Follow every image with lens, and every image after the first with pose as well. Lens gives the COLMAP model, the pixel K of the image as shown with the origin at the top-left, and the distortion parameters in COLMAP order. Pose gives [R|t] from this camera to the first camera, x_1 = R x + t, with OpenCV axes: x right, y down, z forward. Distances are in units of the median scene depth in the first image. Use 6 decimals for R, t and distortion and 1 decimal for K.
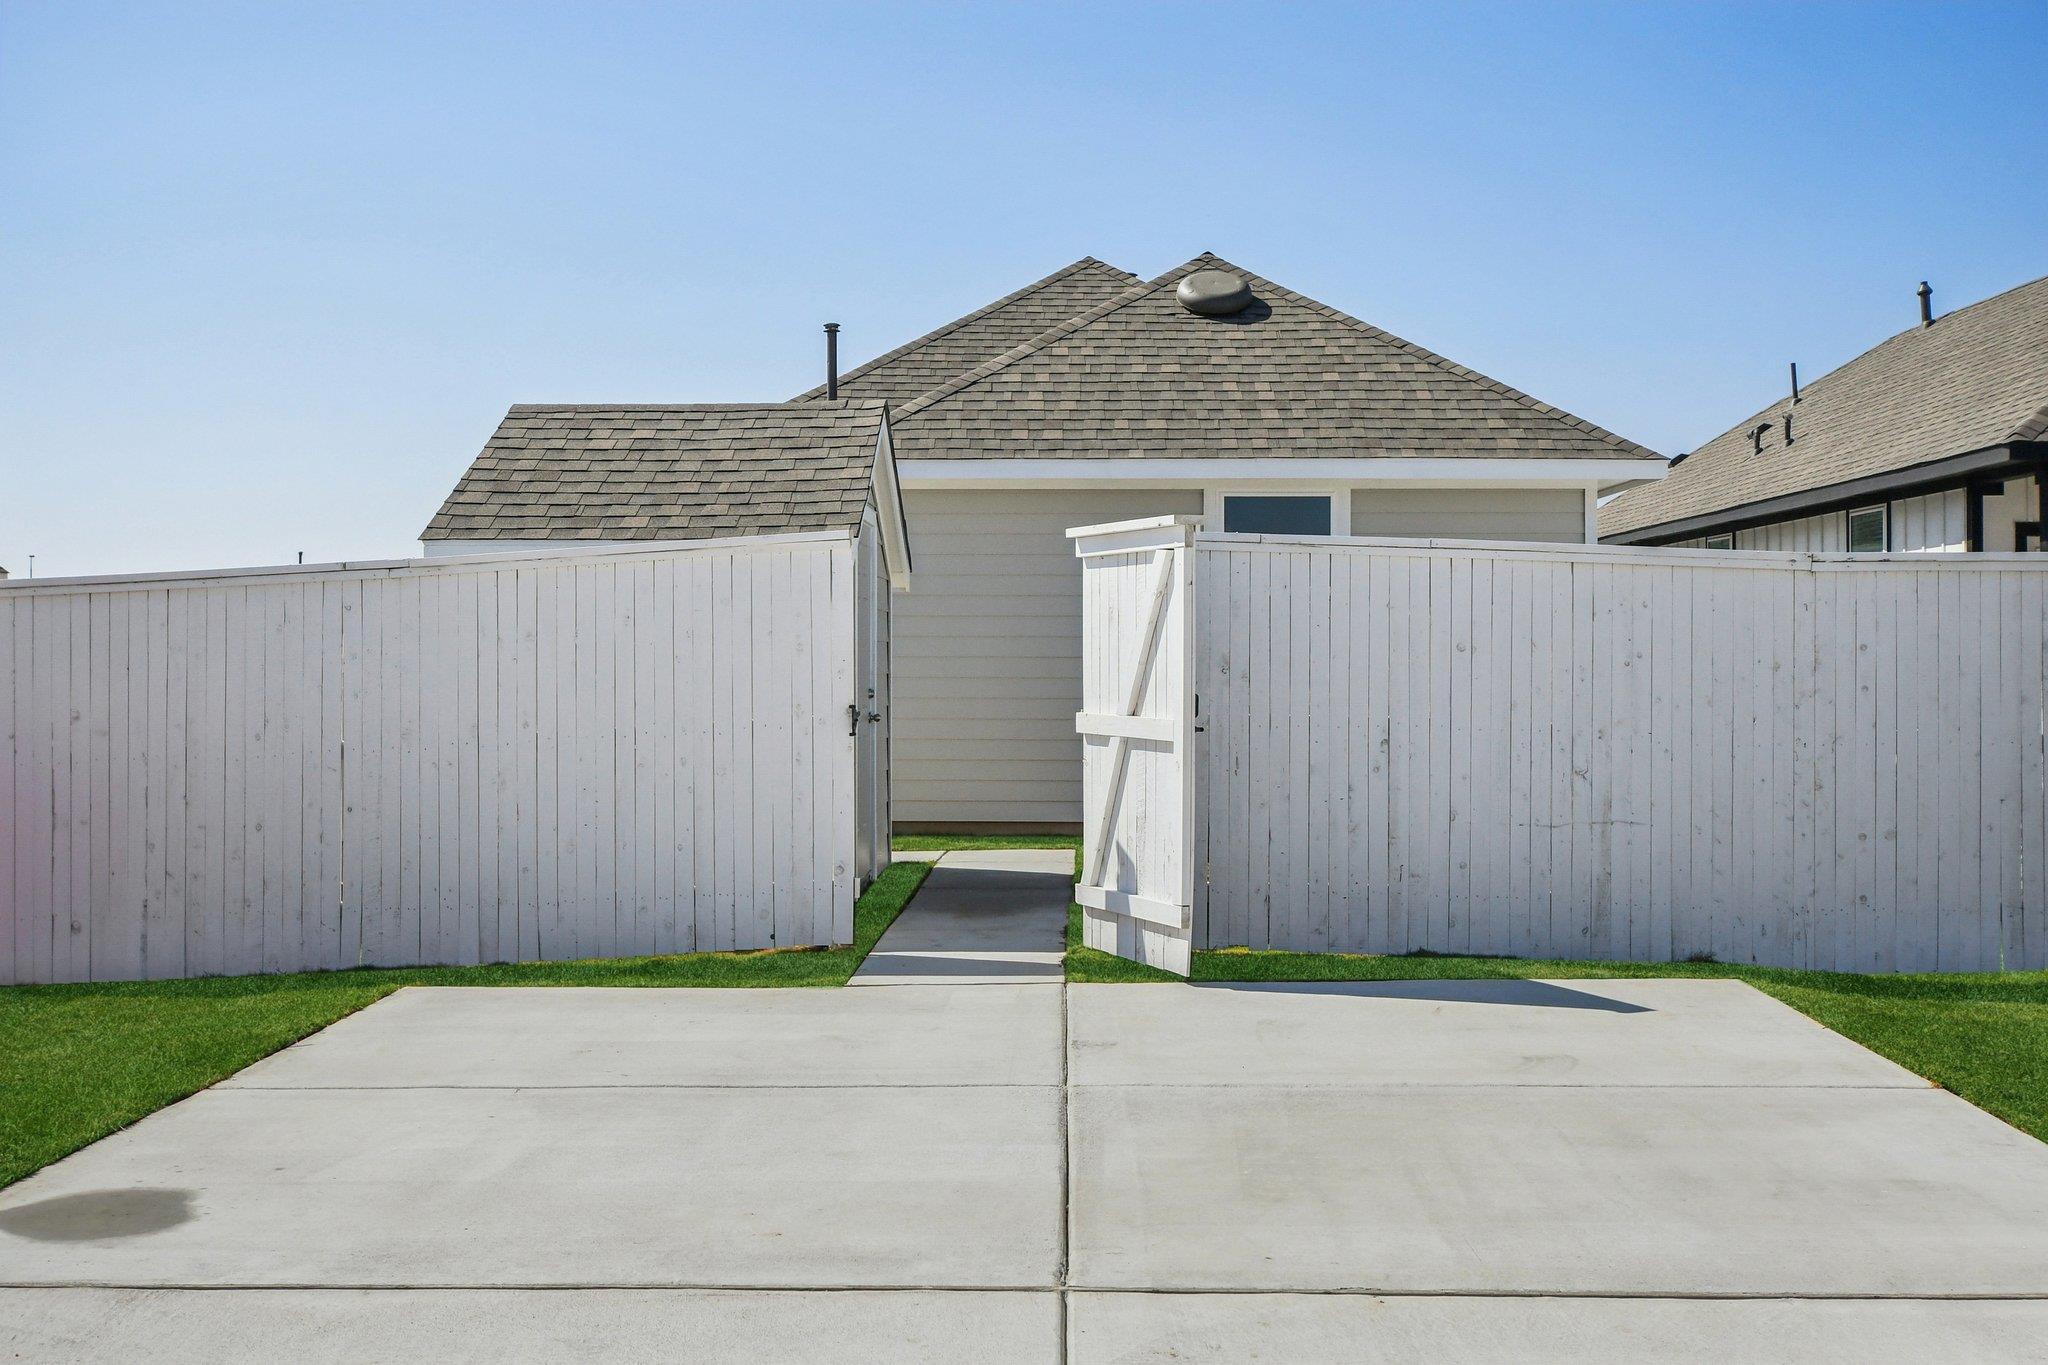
lens RADIAL K [[2114.3, 0, 1053.1], [0, 2114.3, 646.5], [0, 0, 1]] dist [0.009033, -0.016779]
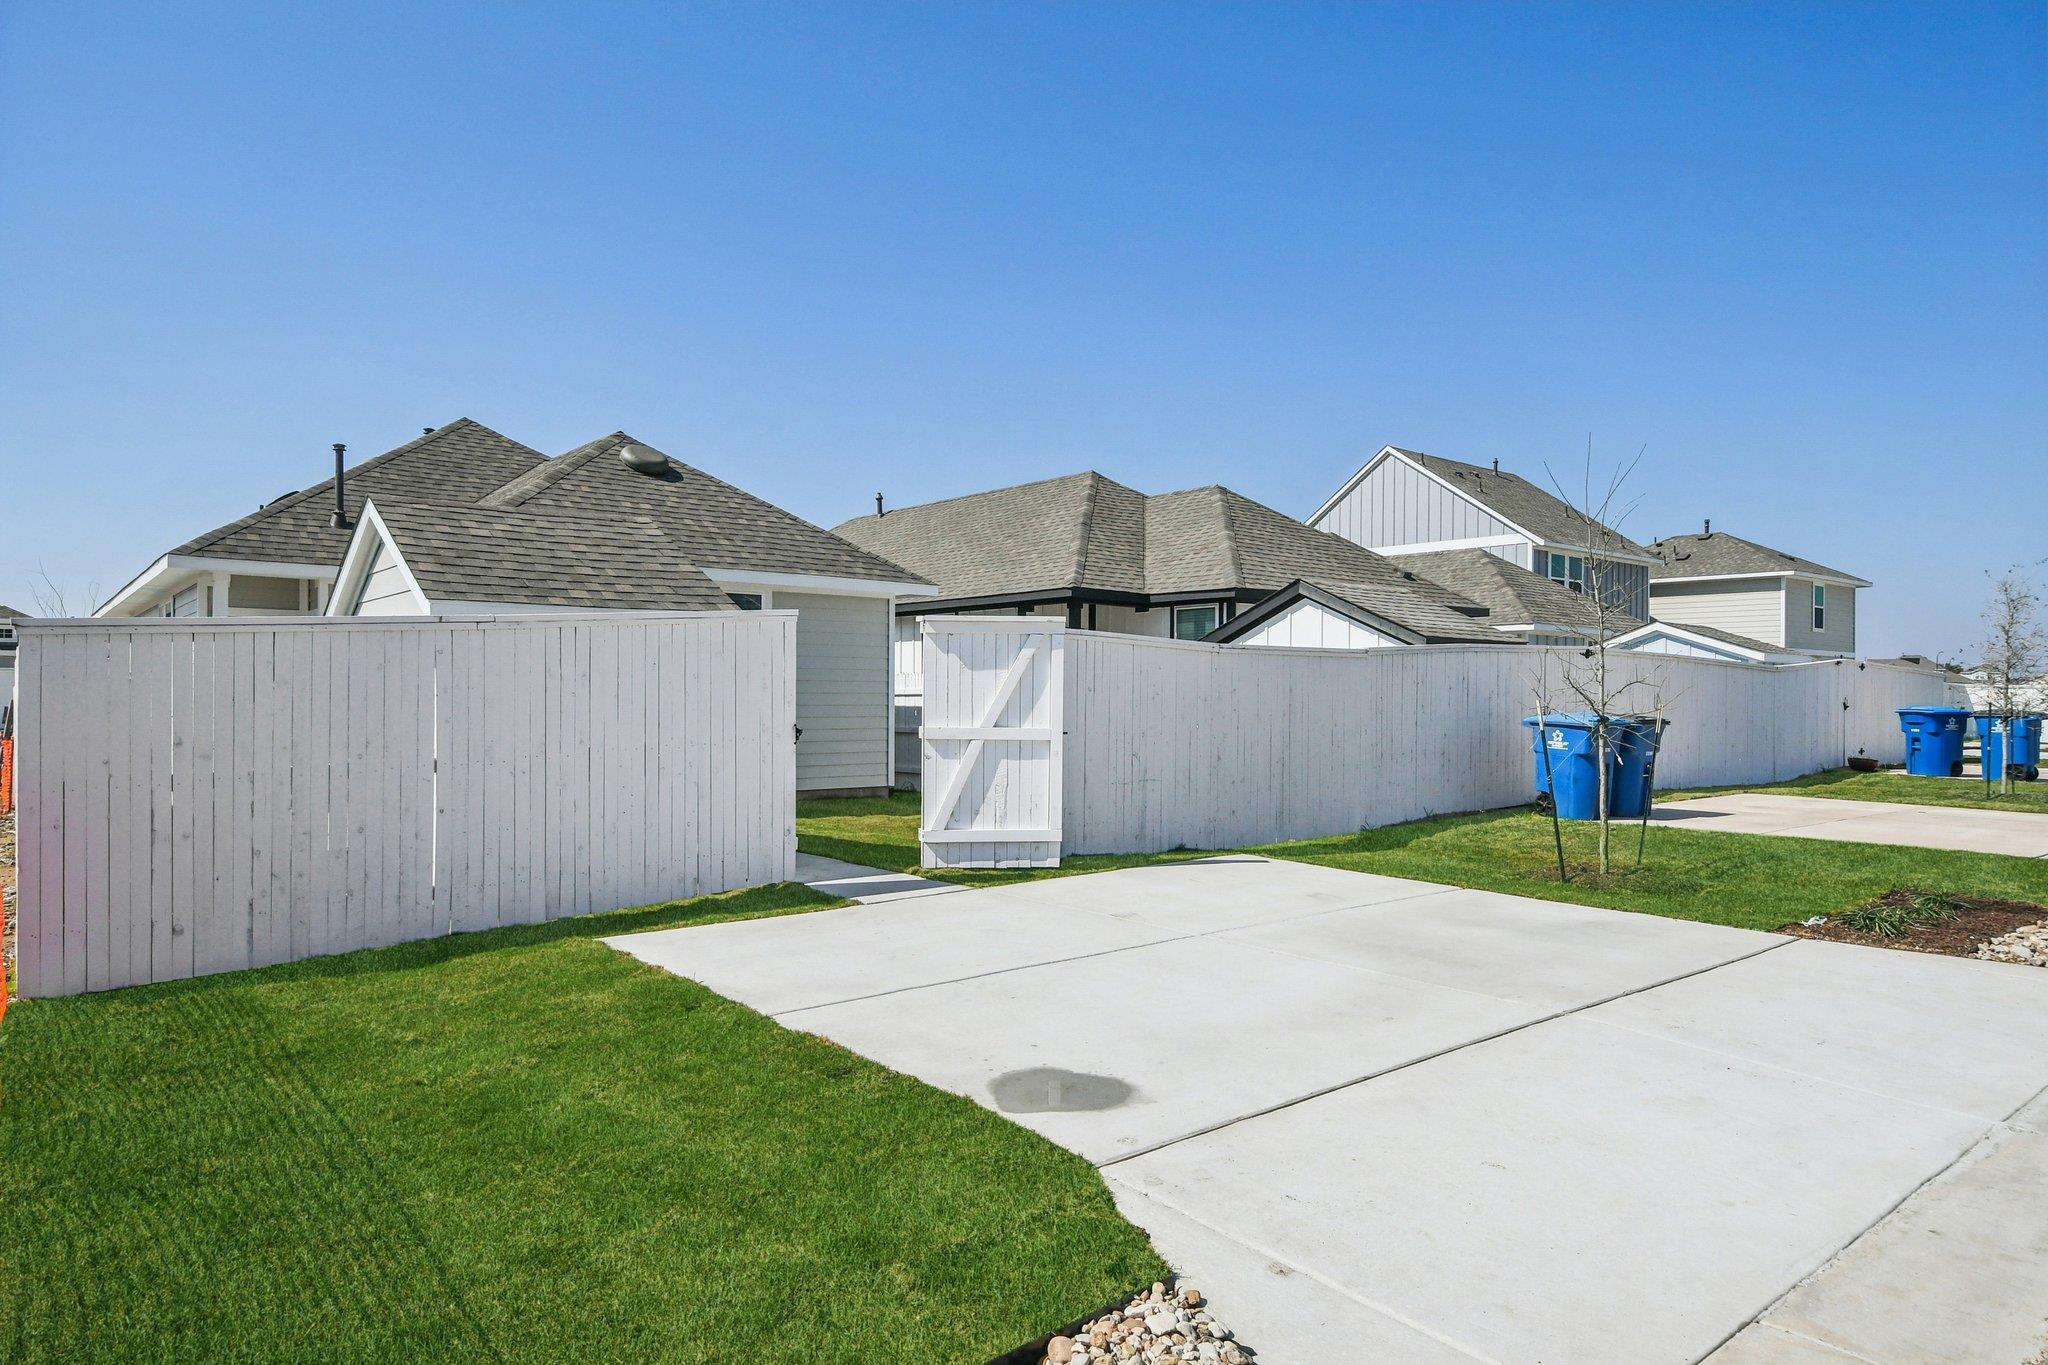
lens RADIAL K [[1235.5, 0, 1024.0], [0, 1235.5, 682.5], [0, 0, 1]] dist [0.001620, 0.000726]
pose [[0.765754, 0.009293, 0.643066, -0.540430], [-0.008393, 0.999955, -0.004456, 0.000382], [-0.643079, -0.001985, 0.765798, 0.208536]]
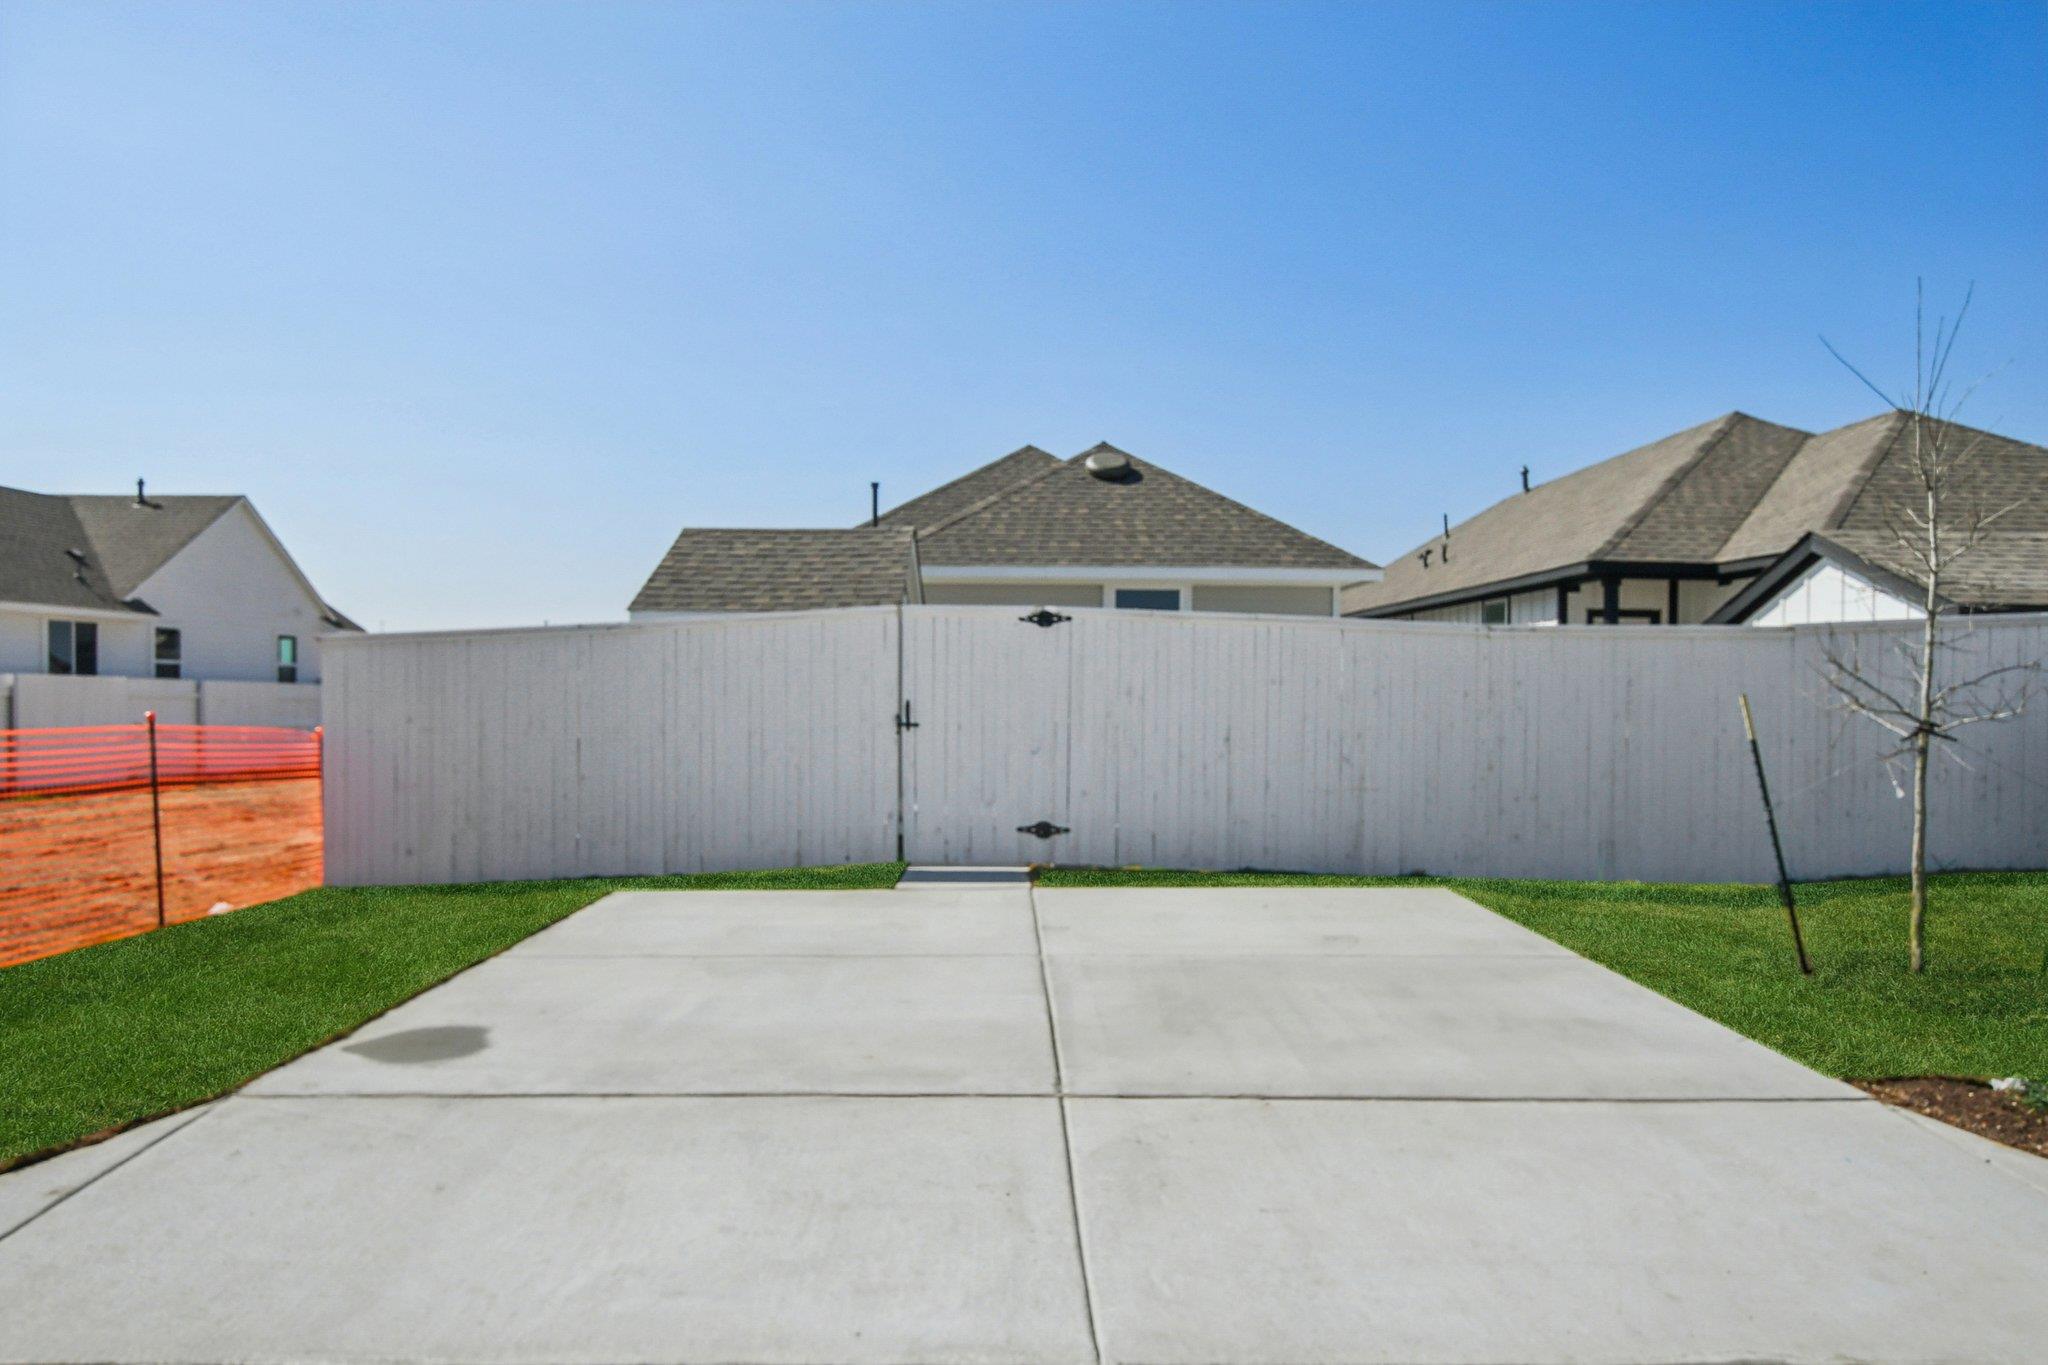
lens RADIAL K [[1254.1, 0, 1024.0], [0, 1254.1, 682.5], [0, 0, 1]] dist [-0.002760, -0.000006]
pose [[0.999701, 0.006663, 0.023513, -0.020865], [-0.006699, 0.999977, 0.001428, 0.001283], [-0.023503, -0.001585, 0.999723, 0.042096]]
